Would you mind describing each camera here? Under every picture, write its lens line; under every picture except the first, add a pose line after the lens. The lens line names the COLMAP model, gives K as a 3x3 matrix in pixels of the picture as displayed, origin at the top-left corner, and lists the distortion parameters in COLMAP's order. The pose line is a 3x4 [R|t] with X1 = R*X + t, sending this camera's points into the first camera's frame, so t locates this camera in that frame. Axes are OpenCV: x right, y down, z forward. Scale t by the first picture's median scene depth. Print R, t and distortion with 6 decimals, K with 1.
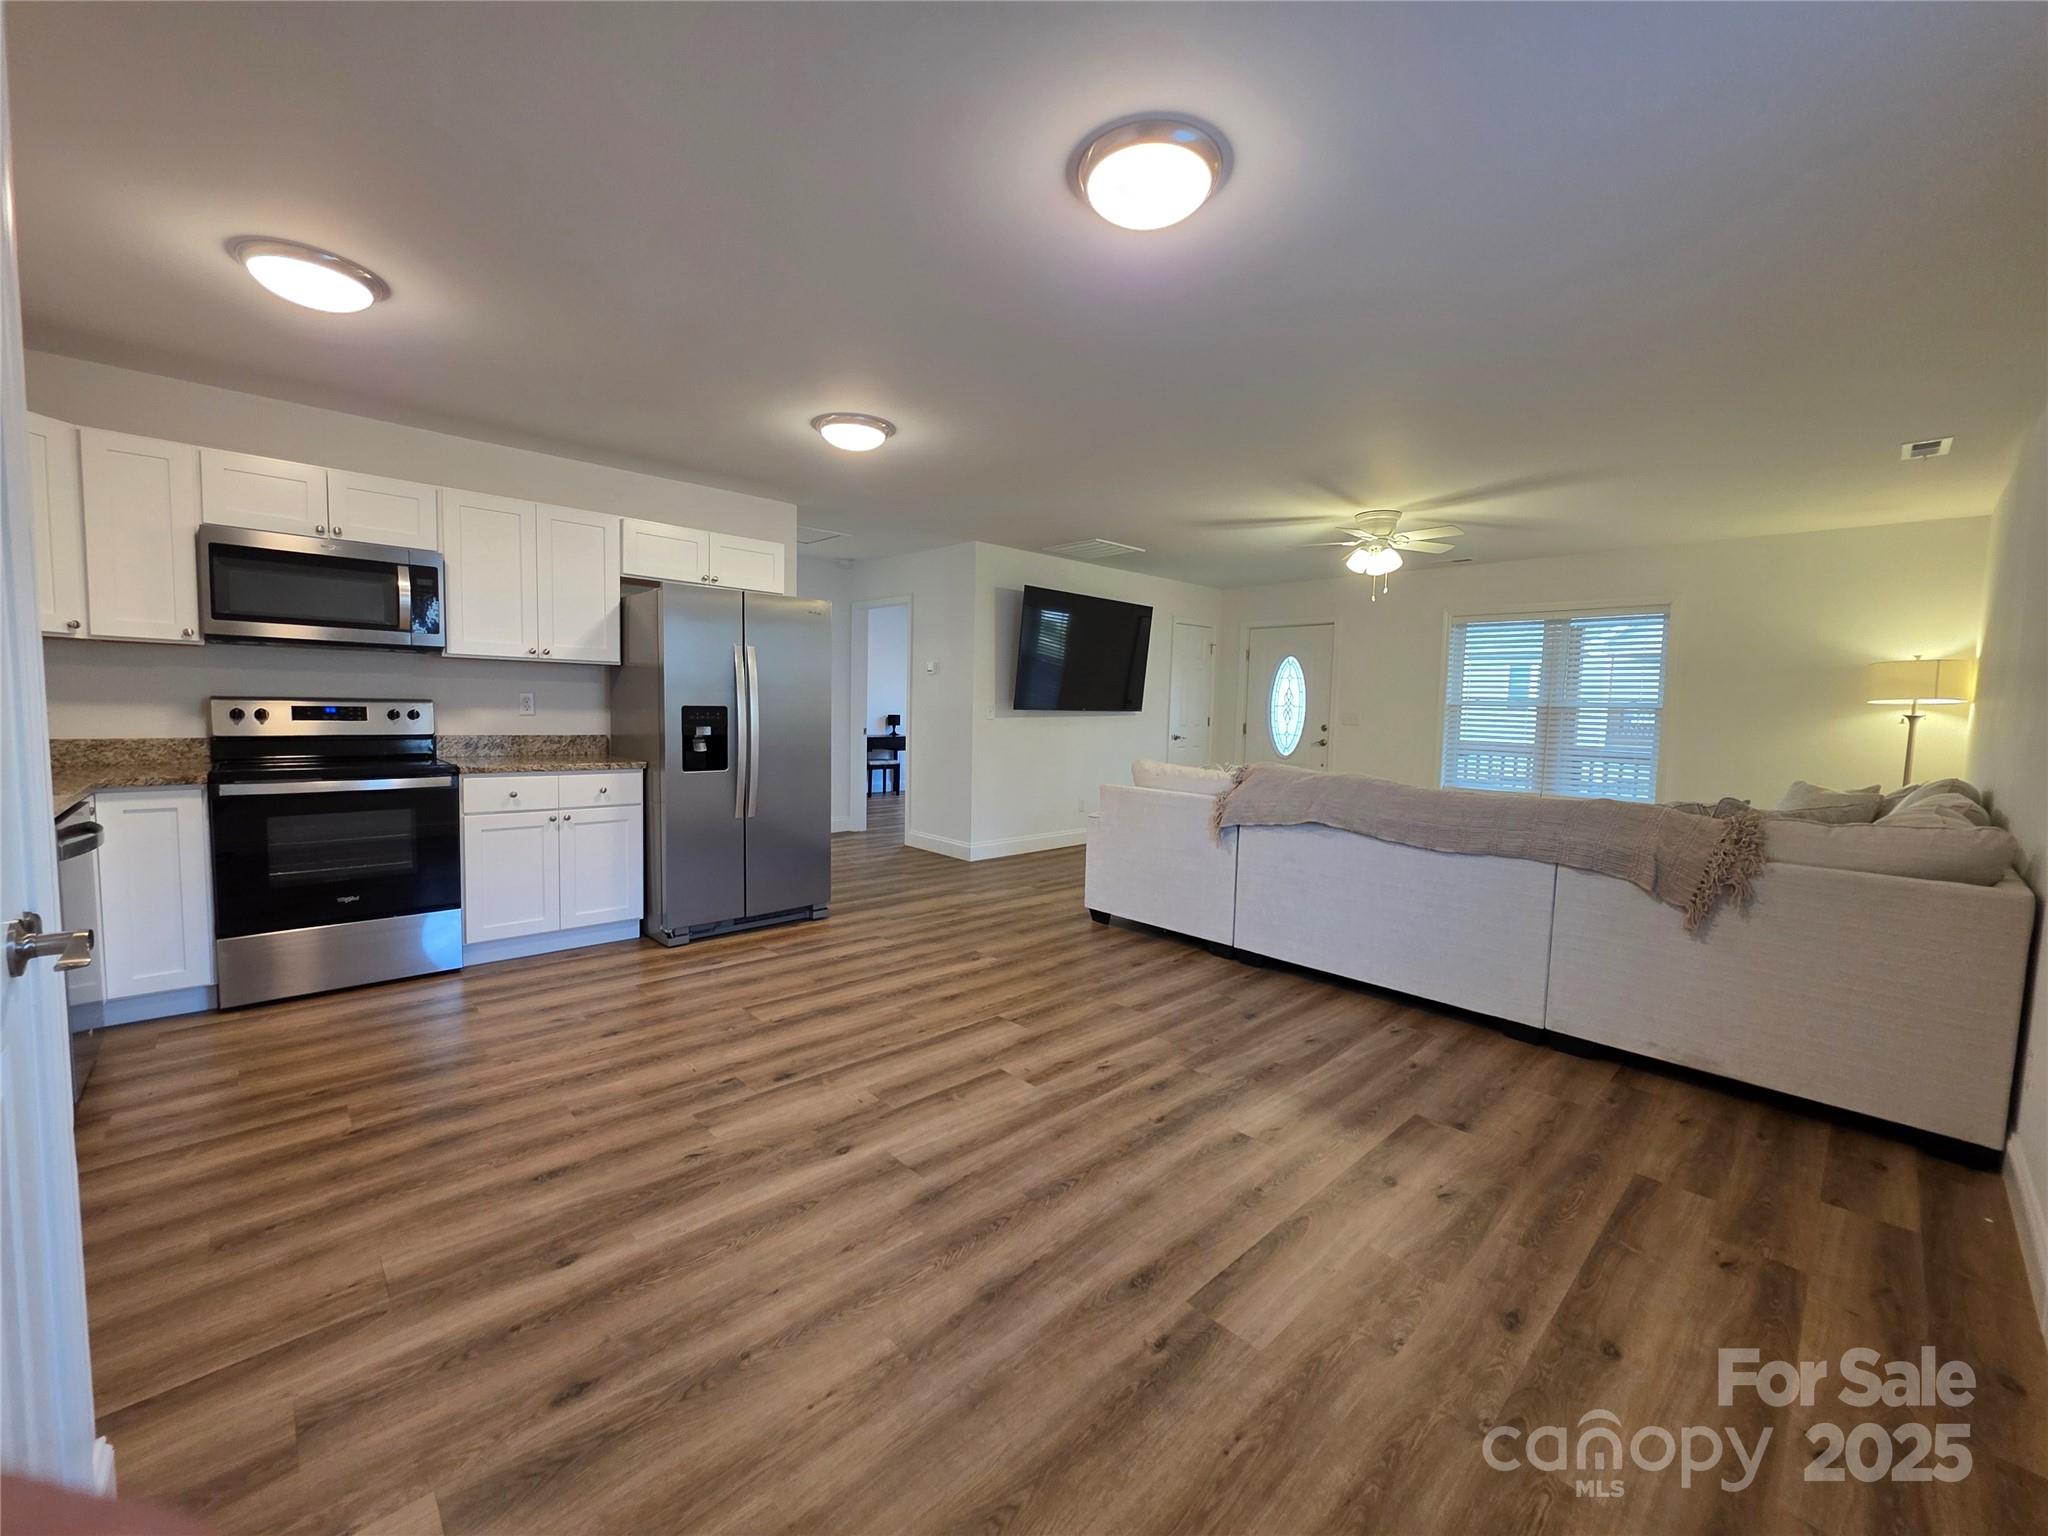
lens RADIAL K [[820.2, 0, 1025.7], [0, 820.2, 767.9], [0, 0, 1]] dist [-0.000191, 0.000454]
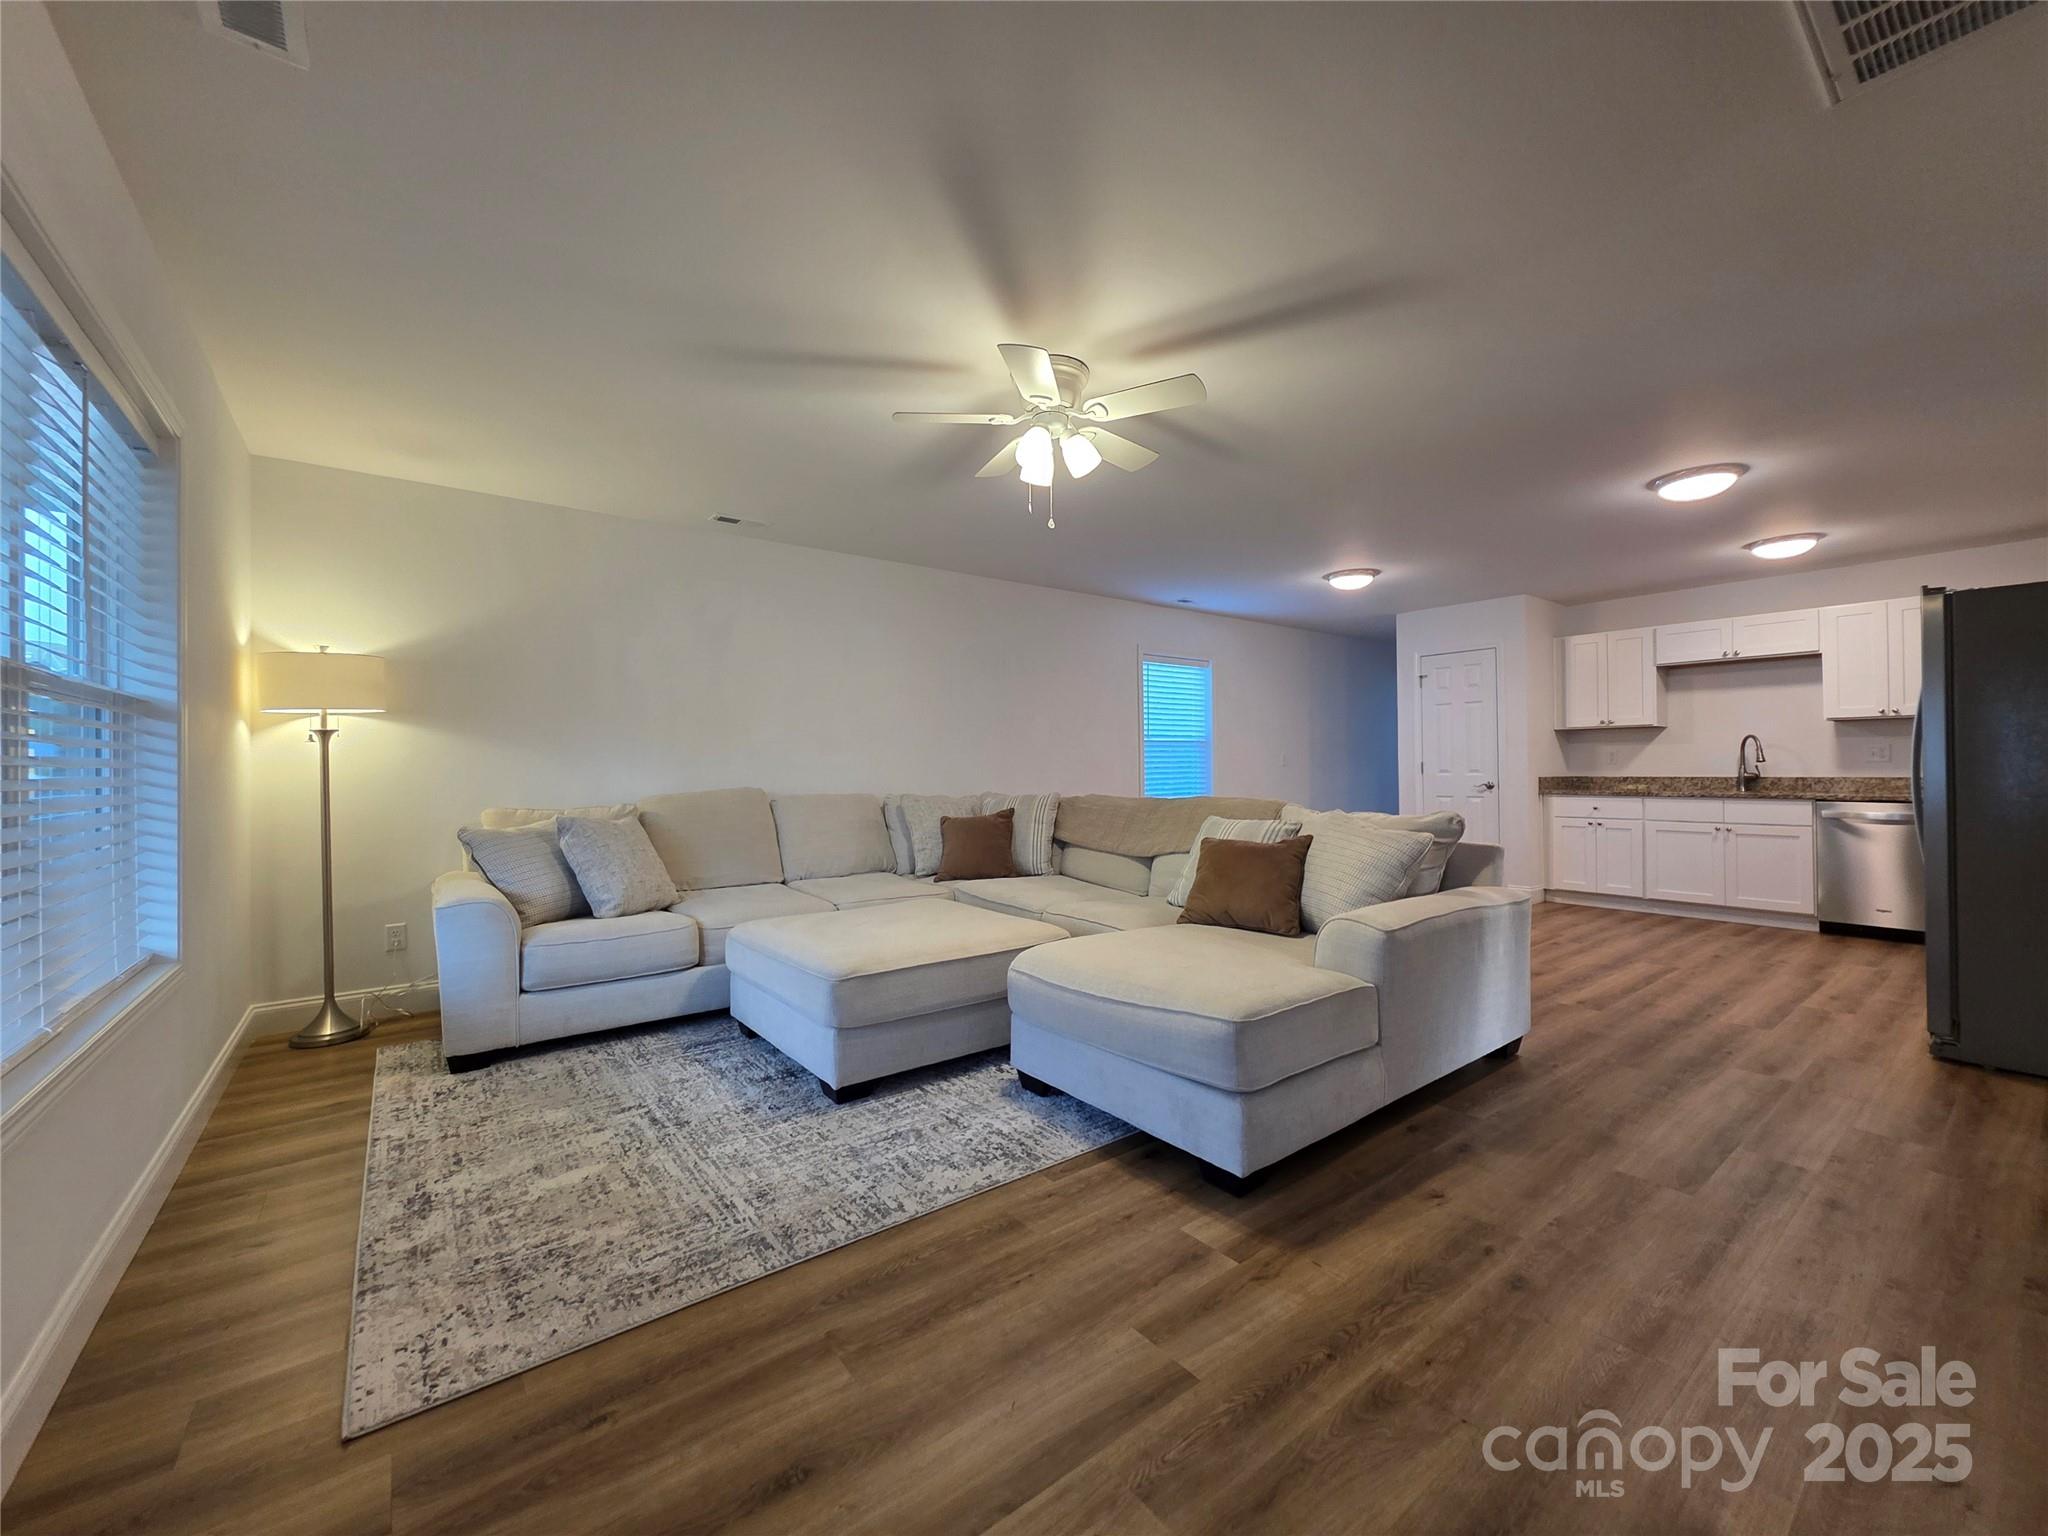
lens RADIAL K [[820.2, 0, 1023.6], [0, 820.2, 766.9], [0, 0, 1]] dist [-0.000191, 0.000454]
pose [[-0.994138, -0.014196, 0.107187, 0.406838], [-0.005743, 0.996877, 0.078763, -0.093516], [-0.107970, 0.077685, -0.991114, 1.673881]]
